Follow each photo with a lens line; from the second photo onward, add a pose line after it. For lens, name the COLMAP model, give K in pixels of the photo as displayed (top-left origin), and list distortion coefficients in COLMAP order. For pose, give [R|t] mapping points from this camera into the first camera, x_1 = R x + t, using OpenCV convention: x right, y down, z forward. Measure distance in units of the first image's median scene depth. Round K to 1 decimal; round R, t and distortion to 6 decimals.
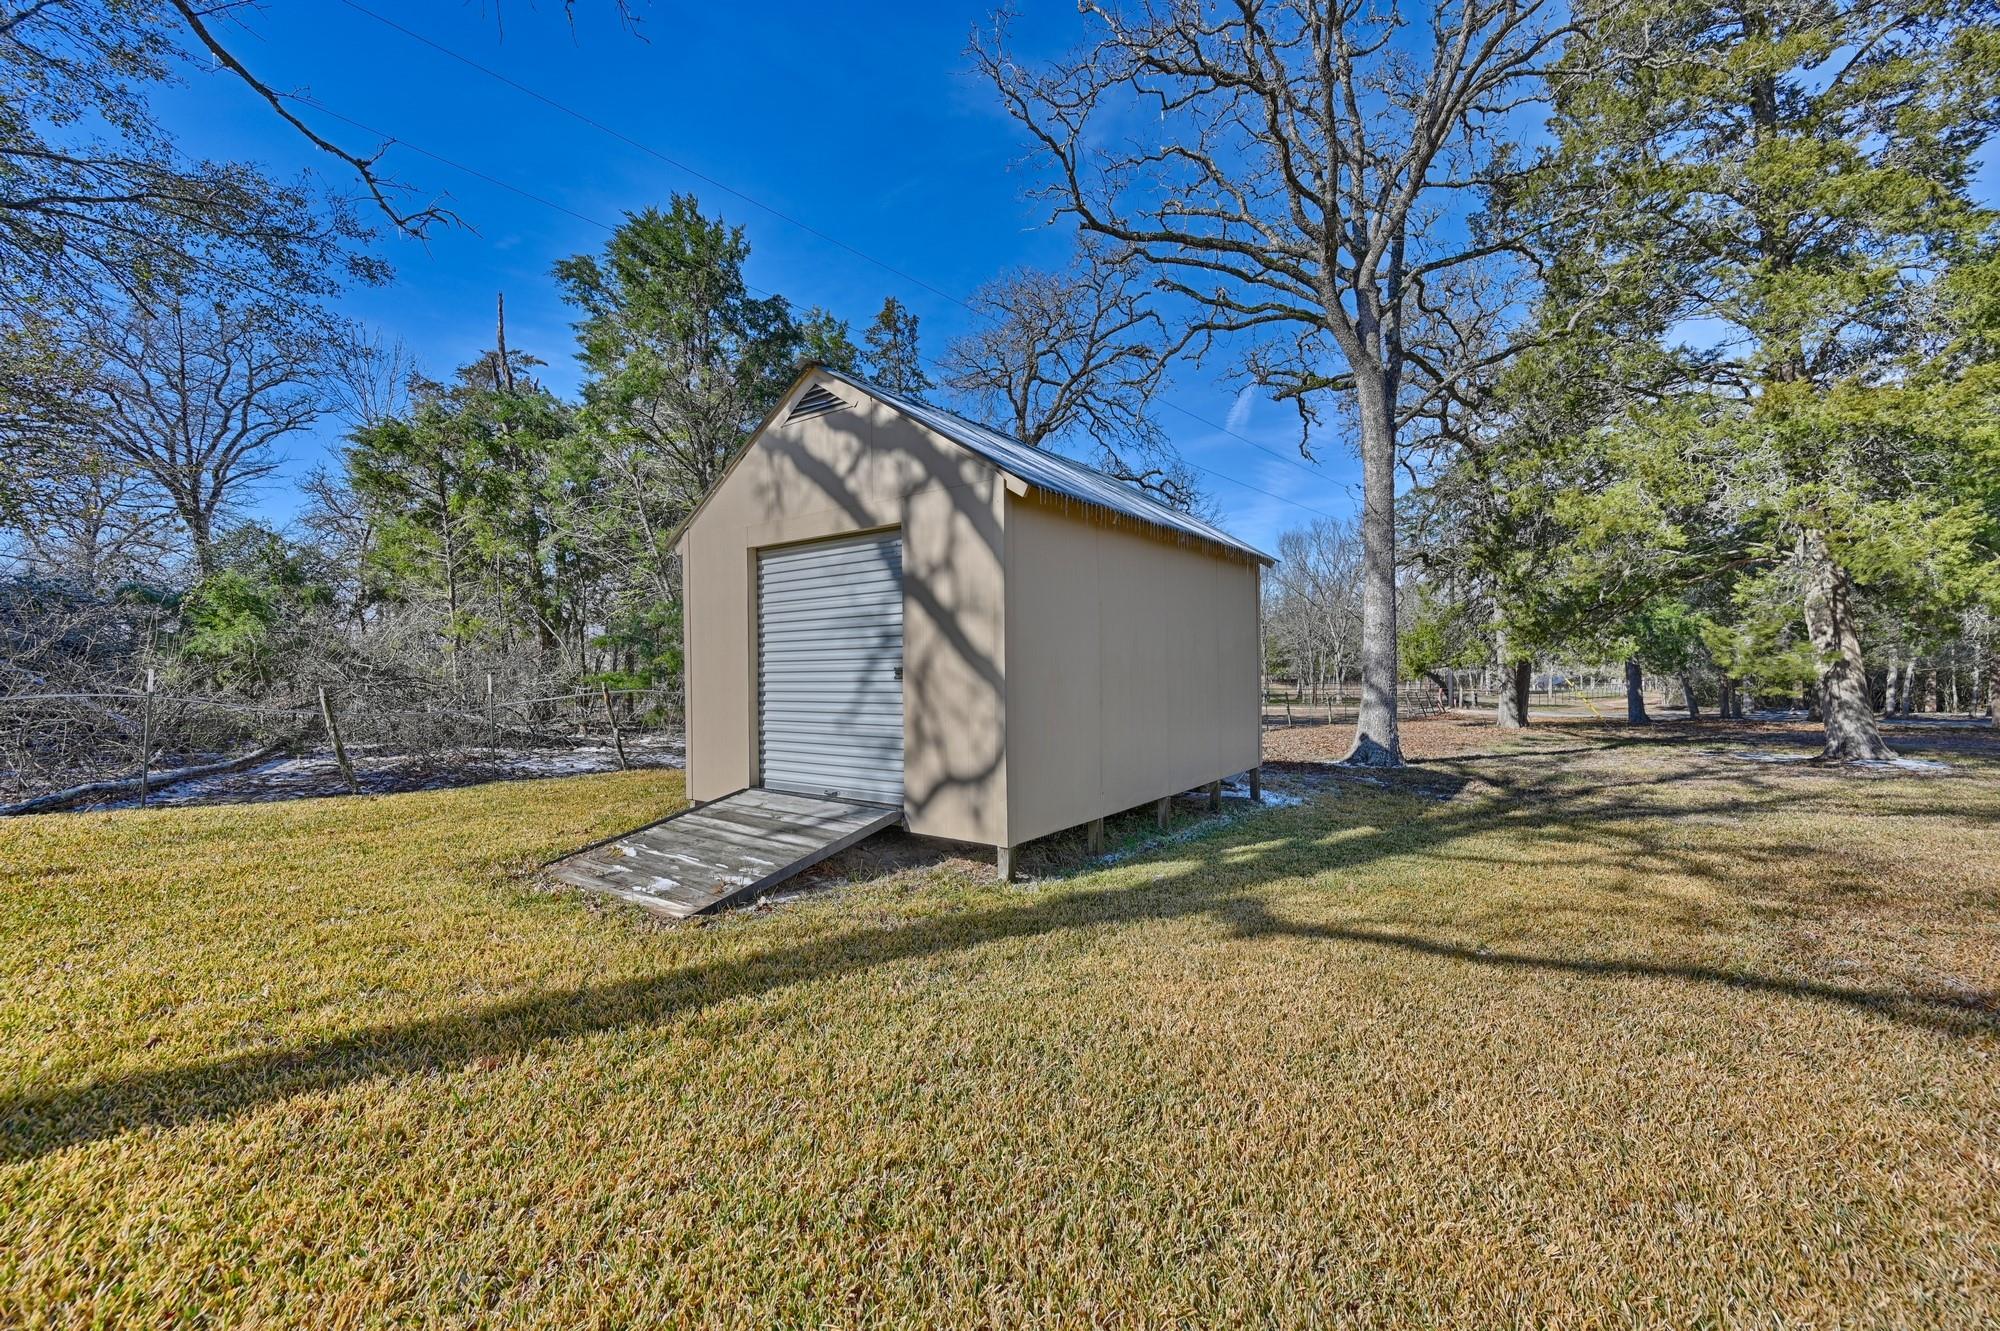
lens RADIAL K [[790.7, 0, 998.2], [0, 790.7, 658.5], [0, 0, 1]] dist [-0.001519, -0.000249]
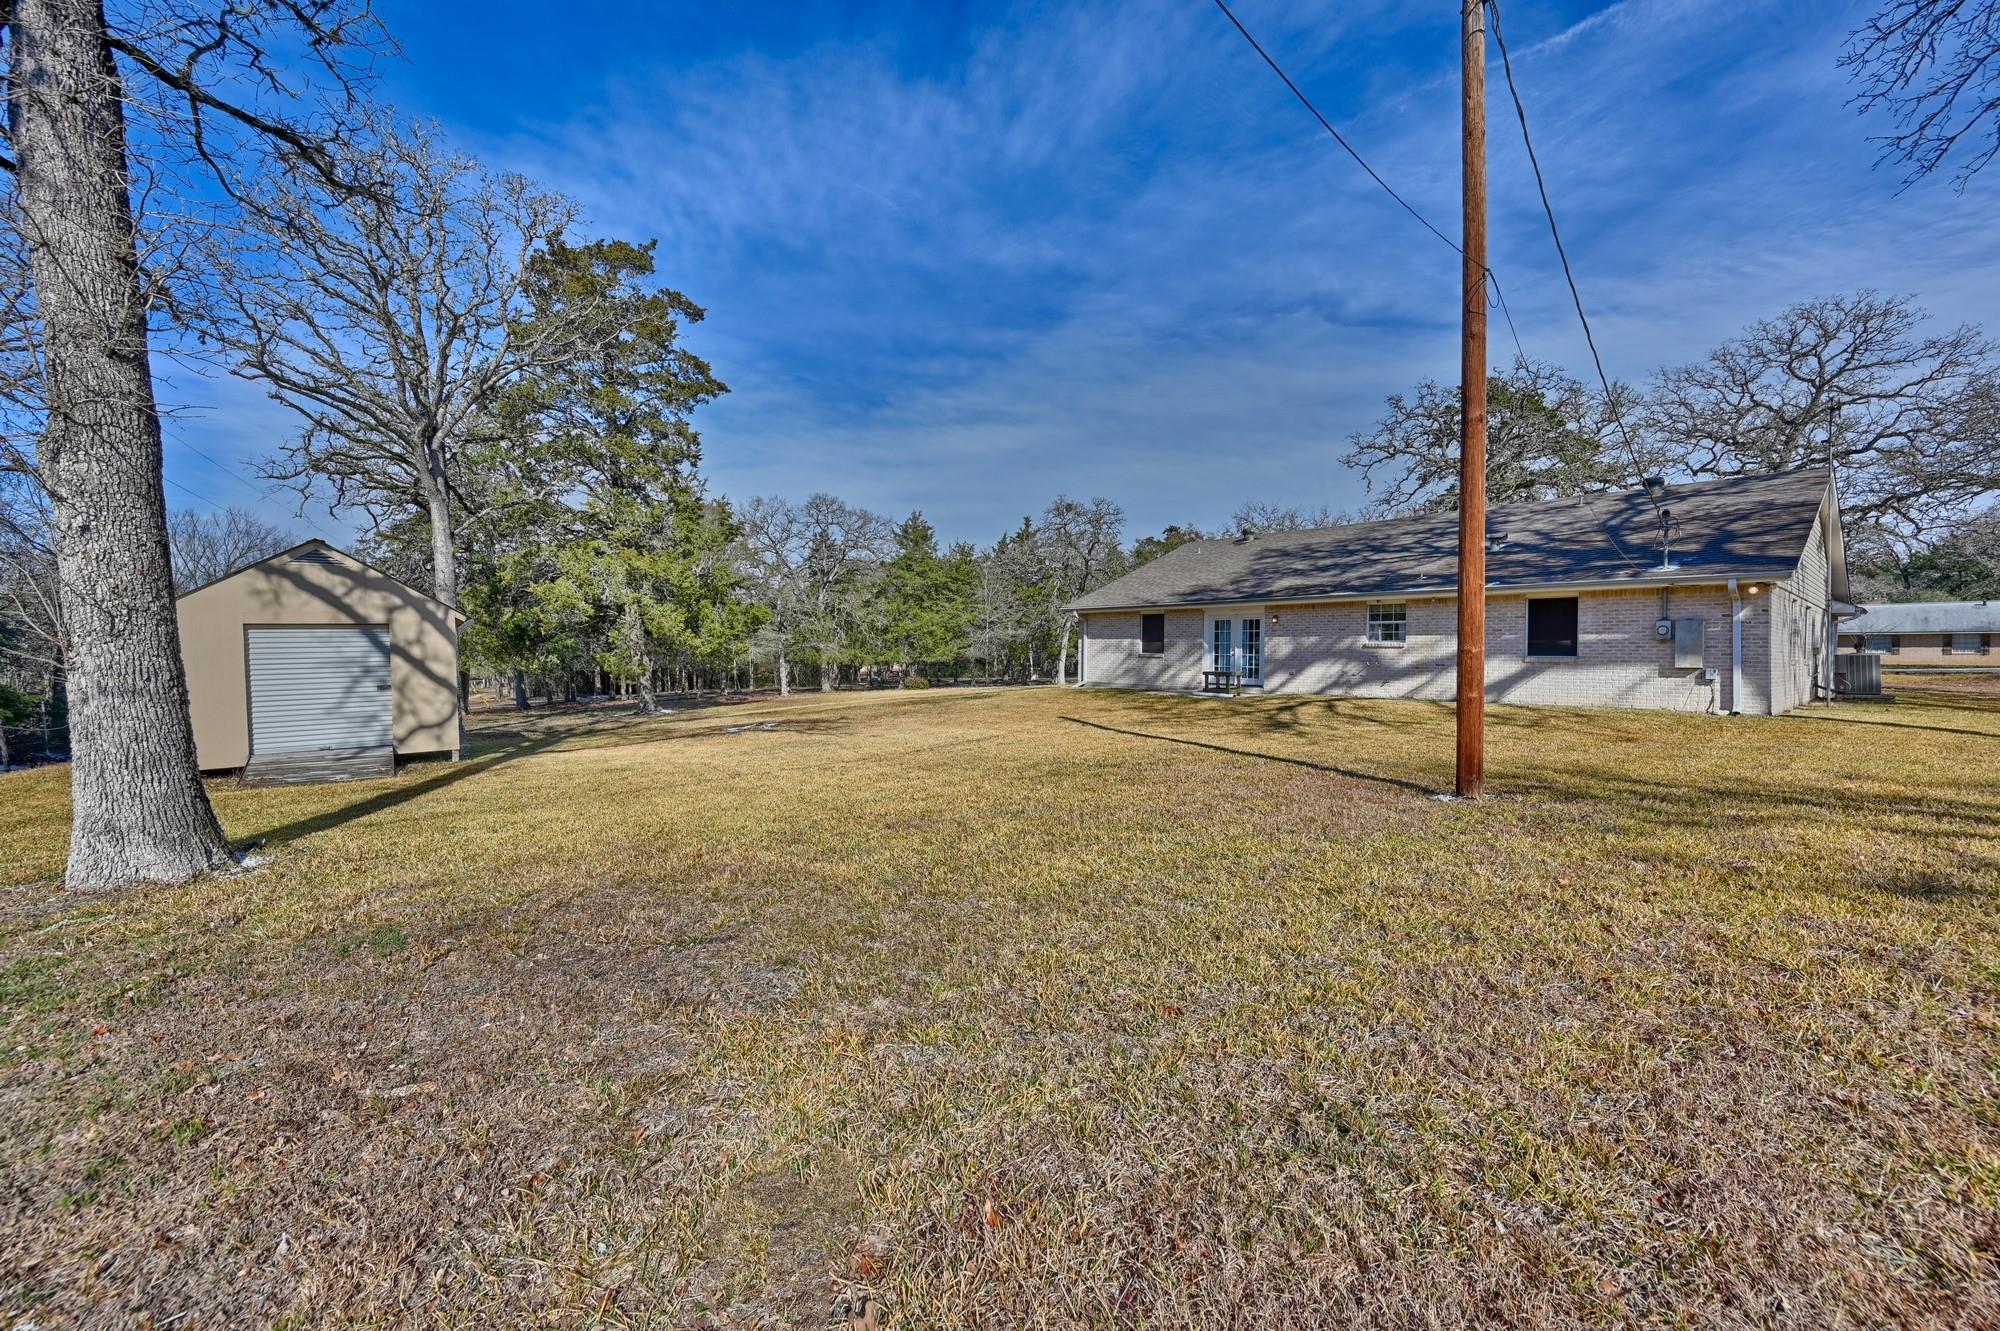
lens RADIAL K [[790.7, 0, 992.4], [0, 790.7, 667.4], [0, 0, 1]] dist [-0.001519, -0.000249]
pose [[0.292347, -0.020490, 0.956093, -1.782079], [0.012076, 0.999770, 0.017734, -0.054577], [-0.956236, 0.006361, 0.292528, -1.362260]]
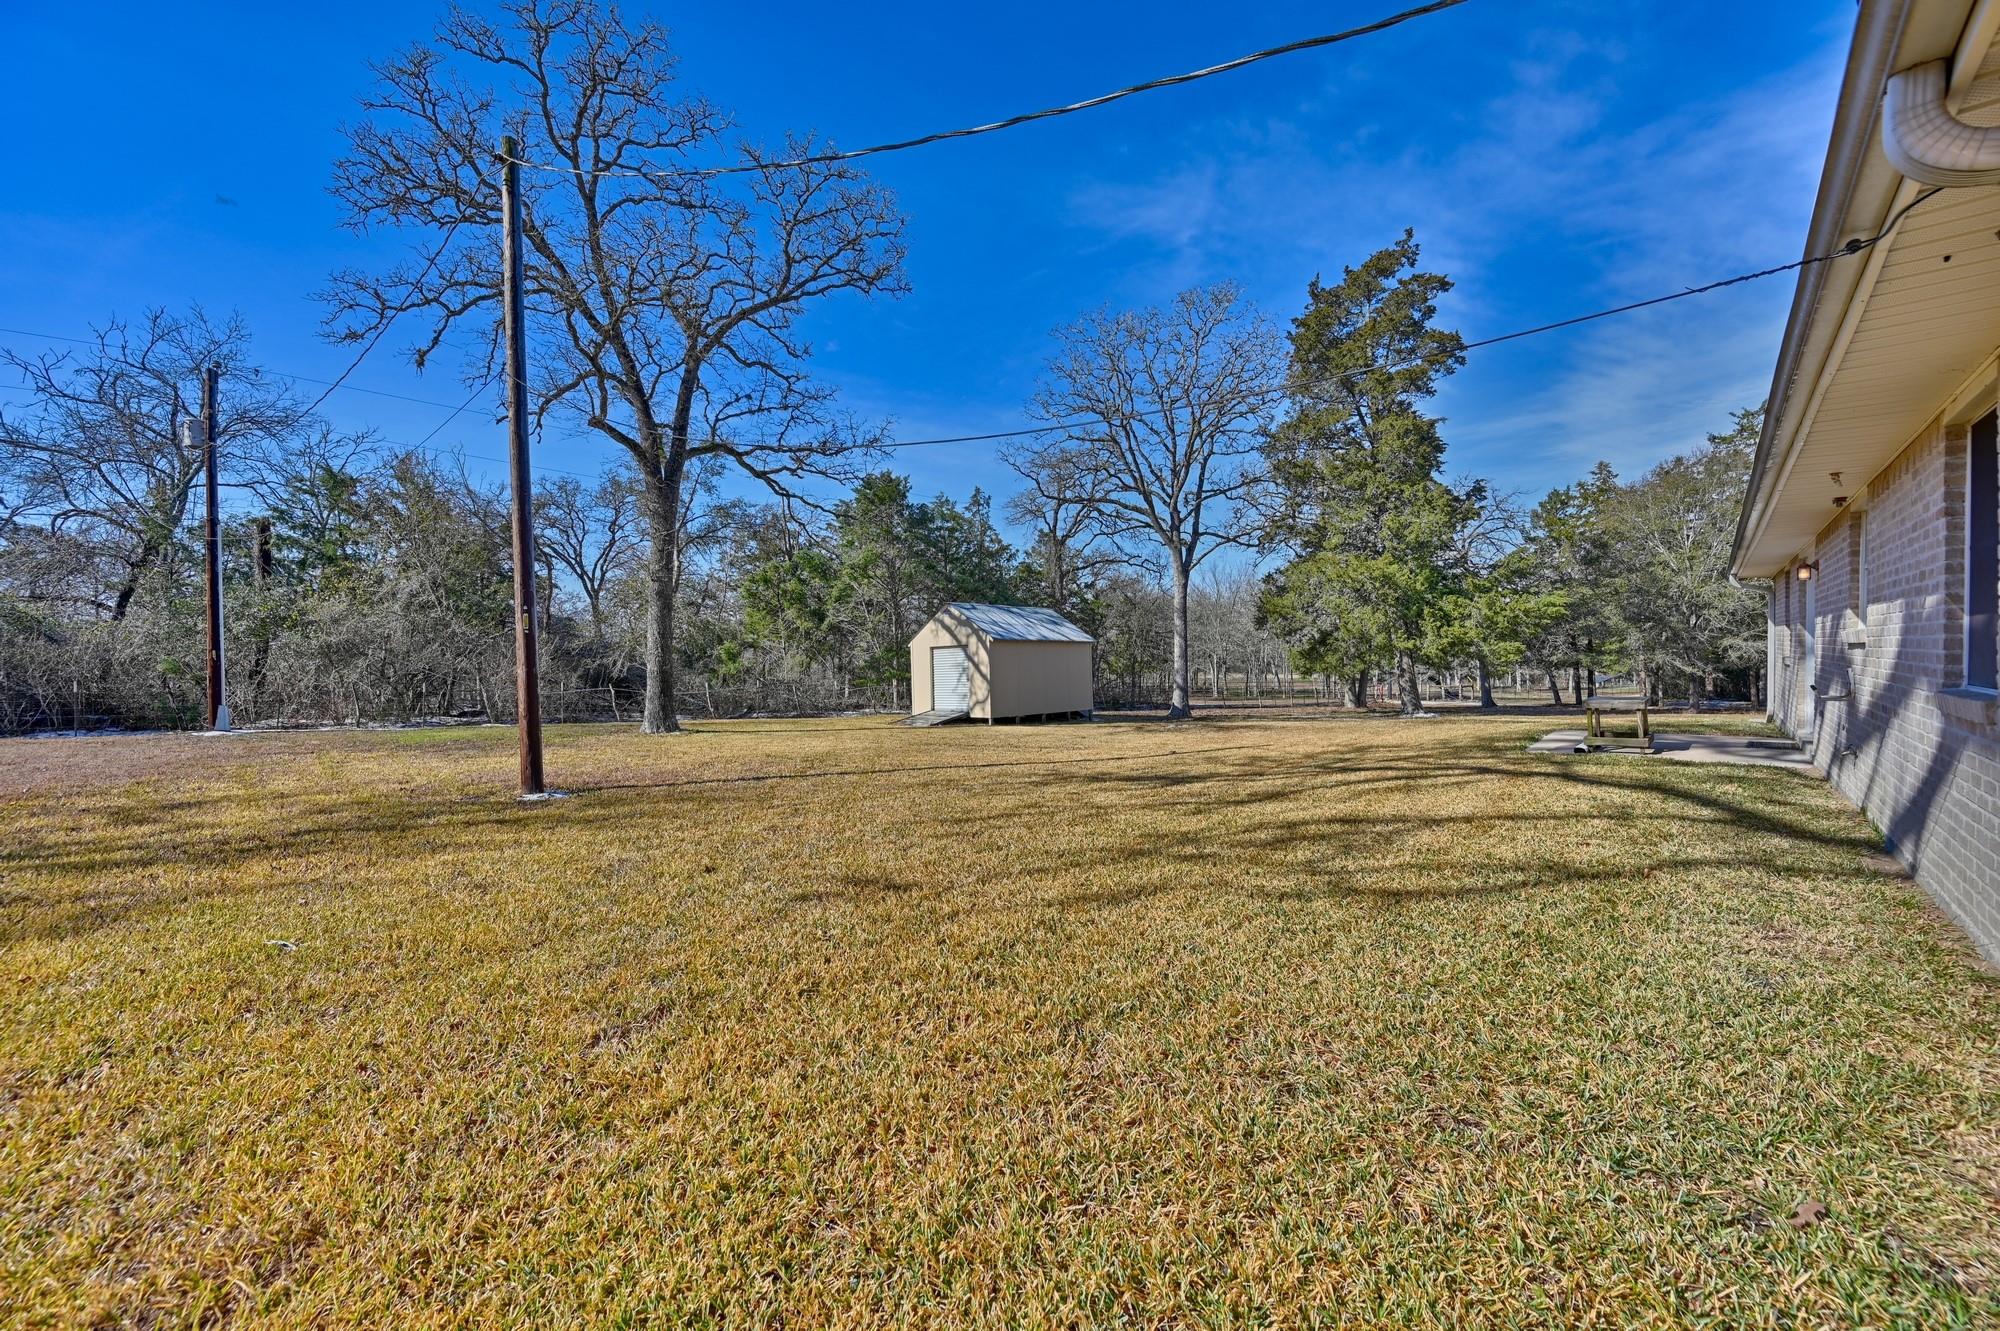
lens RADIAL K [[790.7, 0, 999.3], [0, 790.7, 660.4], [0, 0, 1]] dist [-0.001519, -0.000249]
pose [[0.989908, -0.011471, -0.141247, 0.630330], [0.011262, 0.999934, -0.002280, -0.064938], [0.141264, 0.000666, 0.989972, -3.087868]]
